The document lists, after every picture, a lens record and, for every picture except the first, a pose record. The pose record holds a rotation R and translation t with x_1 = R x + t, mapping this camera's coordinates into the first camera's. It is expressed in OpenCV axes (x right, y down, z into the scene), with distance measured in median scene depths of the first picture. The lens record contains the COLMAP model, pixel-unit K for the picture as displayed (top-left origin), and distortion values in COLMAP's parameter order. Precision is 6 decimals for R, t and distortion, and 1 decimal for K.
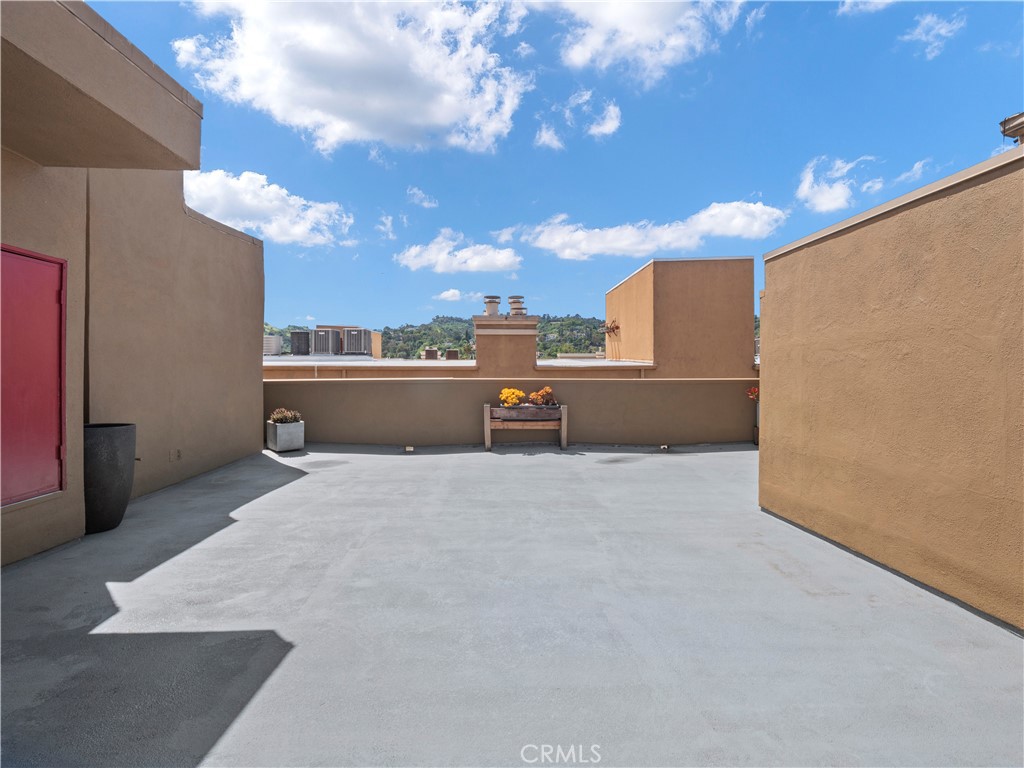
lens RADIAL K [[505.7, 0, 516.1], [0, 505.7, 370.6], [0, 0, 1]] dist [-0.003257, -0.017314]
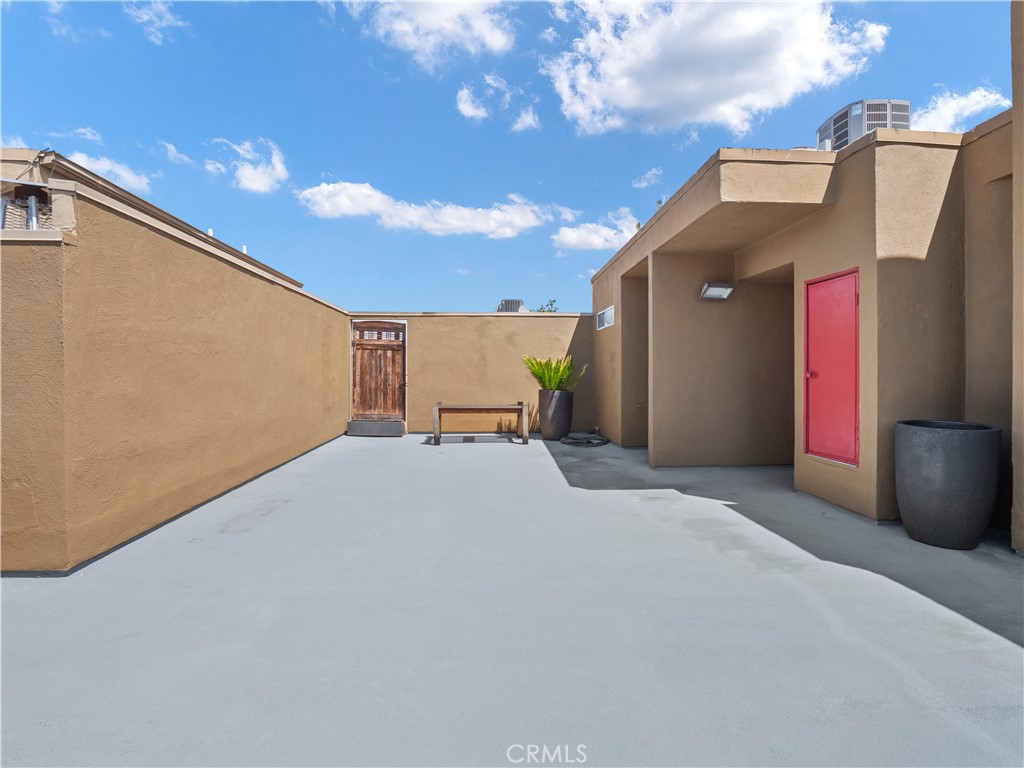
lens RADIAL K [[505.7, 0, 516.1], [0, 505.7, 370.6], [0, 0, 1]] dist [-0.003257, -0.017314]
pose [[-0.999644, -0.001394, -0.026635, -0.081899], [-0.001339, 0.999997, -0.002084, 0.020245], [0.026638, -0.002048, -0.999643, 2.046839]]
